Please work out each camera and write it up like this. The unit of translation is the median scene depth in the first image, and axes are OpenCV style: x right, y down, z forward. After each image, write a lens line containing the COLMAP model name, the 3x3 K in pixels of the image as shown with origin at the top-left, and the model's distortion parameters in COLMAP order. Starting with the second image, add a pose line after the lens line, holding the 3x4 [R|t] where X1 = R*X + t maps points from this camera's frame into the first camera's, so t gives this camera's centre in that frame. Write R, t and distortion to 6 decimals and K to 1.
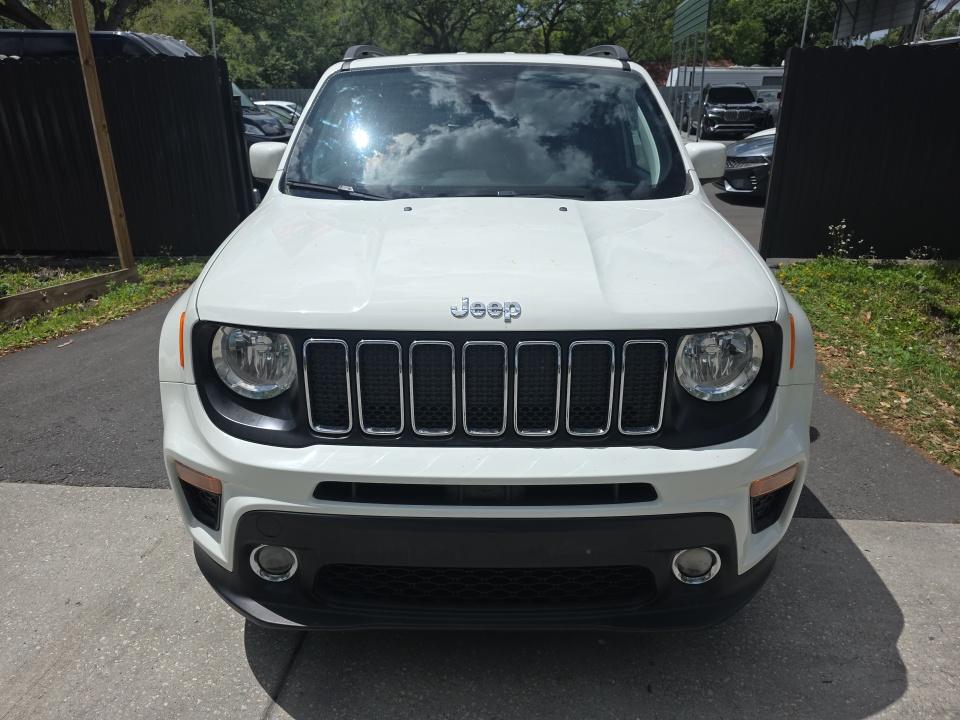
lens RADIAL K [[650.7, 0, 480.0], [0, 650.7, 360.0], [0, 0, 1]] dist [0.056652, -0.044576]
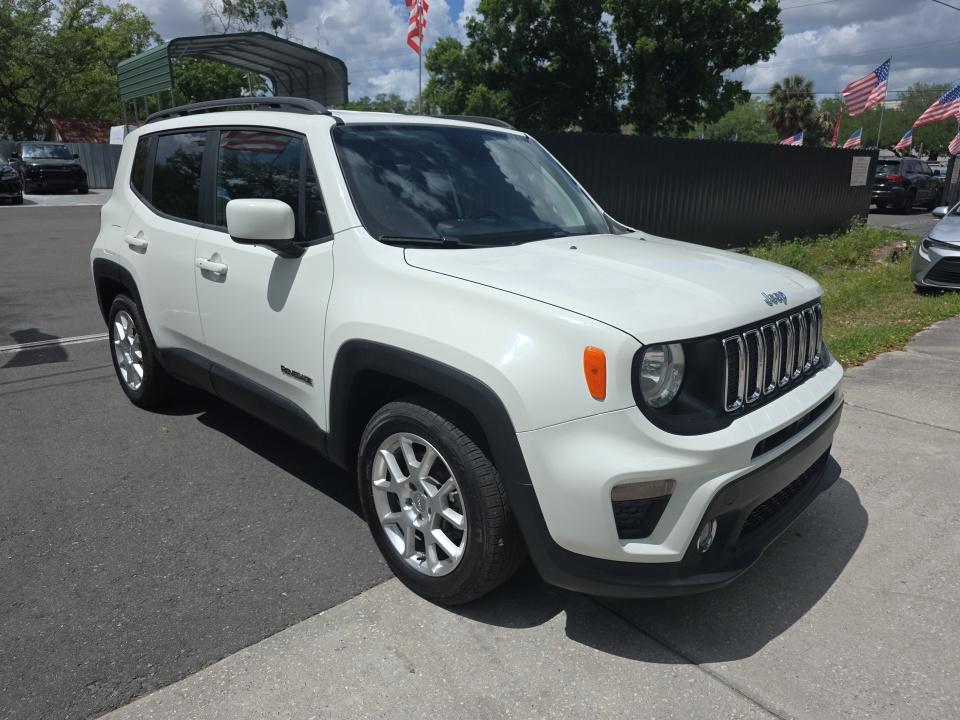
lens RADIAL K [[650.7, 0, 480.0], [0, 650.7, 360.0], [0, 0, 1]] dist [0.056652, -0.044576]
pose [[0.680160, -0.187976, 0.708553, -1.138663], [0.244947, 0.969286, 0.022016, -0.104429], [-0.690929, 0.158583, 0.705315, 0.321445]]
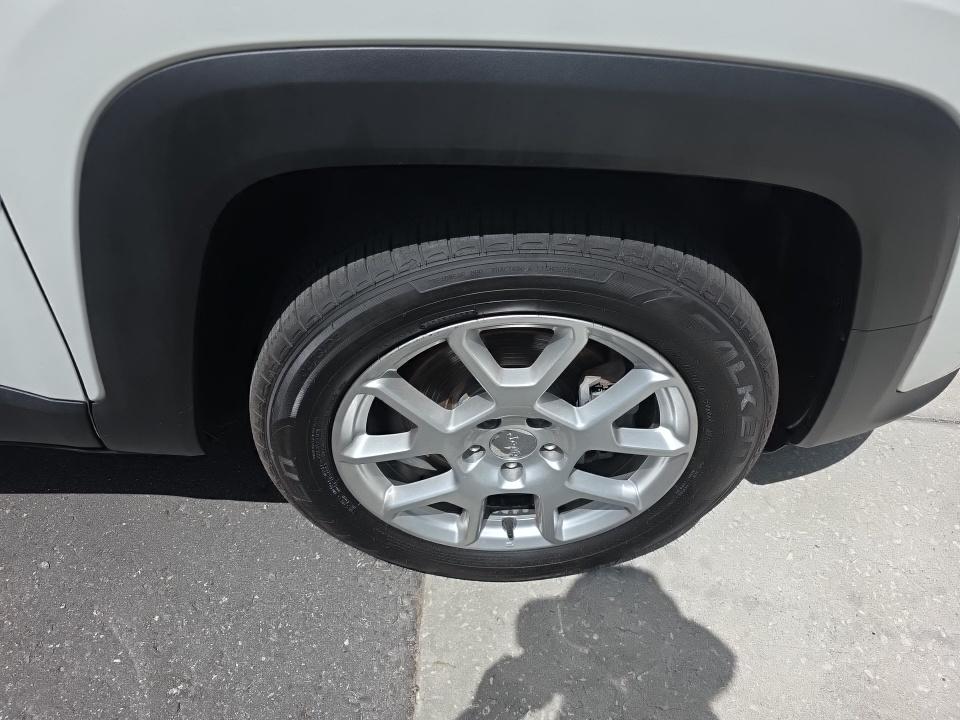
lens RADIAL K [[650.7, 0, 480.0], [0, 650.7, 360.0], [0, 0, 1]] dist [0.056652, -0.044576]
pose [[-0.046828, -0.690229, 0.722074, -0.747254], [0.326038, 0.672717, 0.664192, -0.225145], [-0.944196, 0.266526, 0.193539, 1.149655]]
